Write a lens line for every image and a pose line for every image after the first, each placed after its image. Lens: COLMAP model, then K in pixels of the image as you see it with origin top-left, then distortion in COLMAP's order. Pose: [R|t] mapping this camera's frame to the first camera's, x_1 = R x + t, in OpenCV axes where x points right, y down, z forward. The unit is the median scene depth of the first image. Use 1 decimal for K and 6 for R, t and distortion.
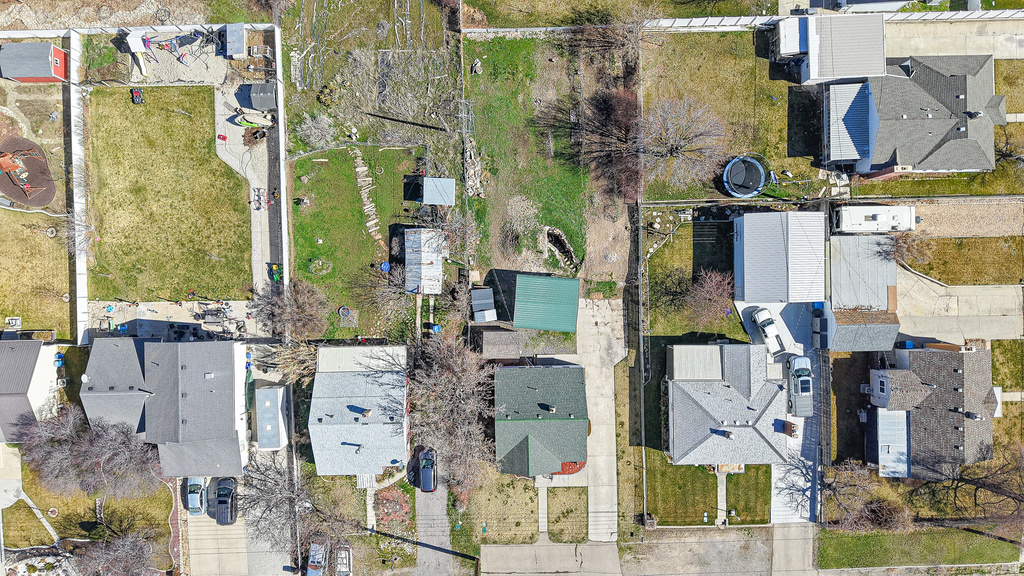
lens RADIAL K [[677.2, 0, 512.0], [0, 677.2, 288.0], [0, 0, 1]] dist [0.043403, -0.056992]
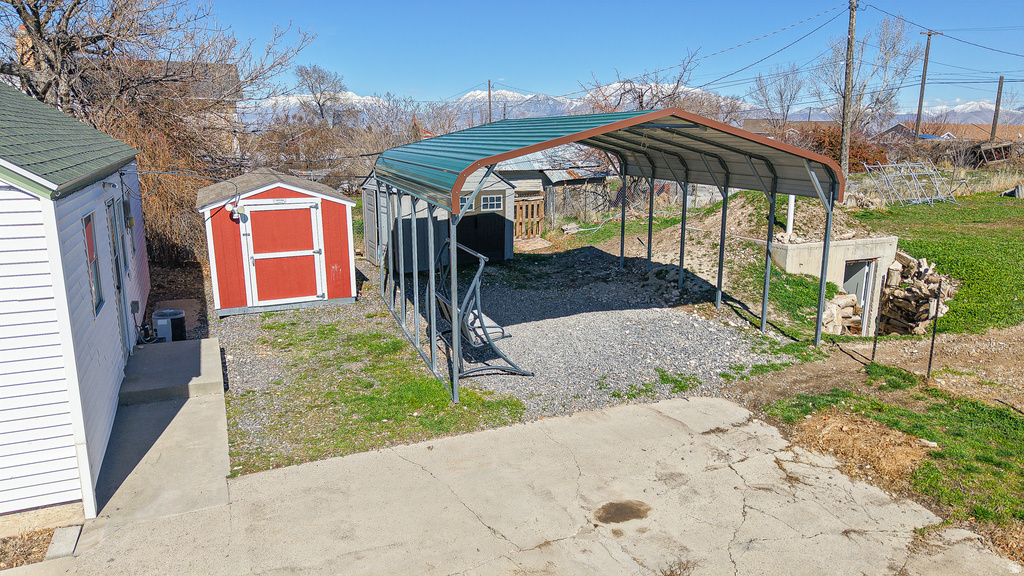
lens RADIAL K [[677.2, 0, 512.0], [0, 677.2, 288.0], [0, 0, 1]] dist [0.043403, -0.056992]
pose [[0.393853, 0.203683, -0.896322, 0.192718], [-0.919171, 0.085121, -0.384550, 0.097015], [-0.002030, 0.975329, 0.220745, 0.964300]]
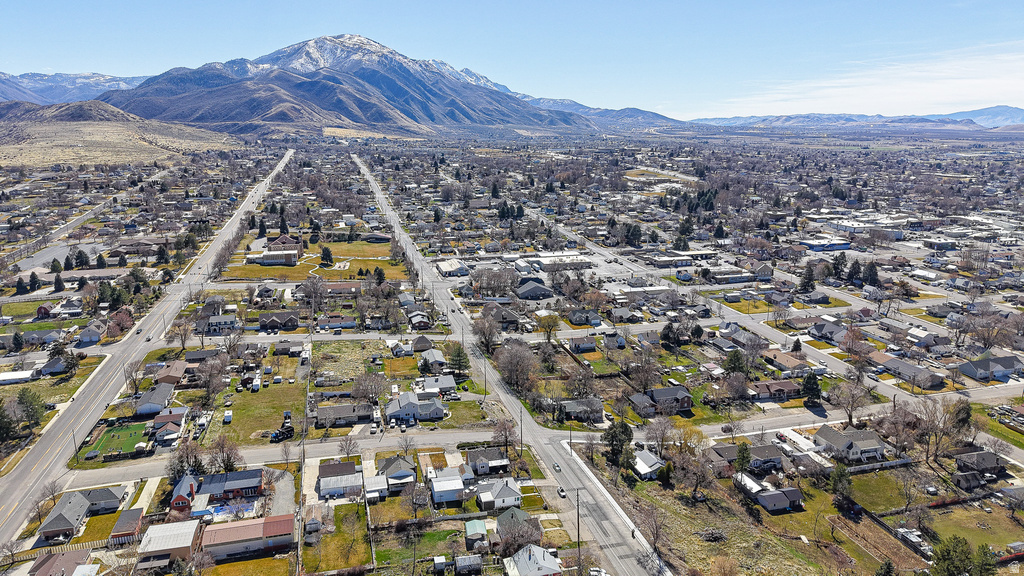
lens RADIAL K [[677.2, 0, 512.0], [0, 677.2, 288.0], [0, 0, 1]] dist [0.043403, -0.056992]
pose [[-0.232616, -0.233448, 0.944136, -2.255220], [0.972566, -0.053822, 0.226313, -0.388113], [-0.002017, 0.970879, 0.239563, -0.565579]]
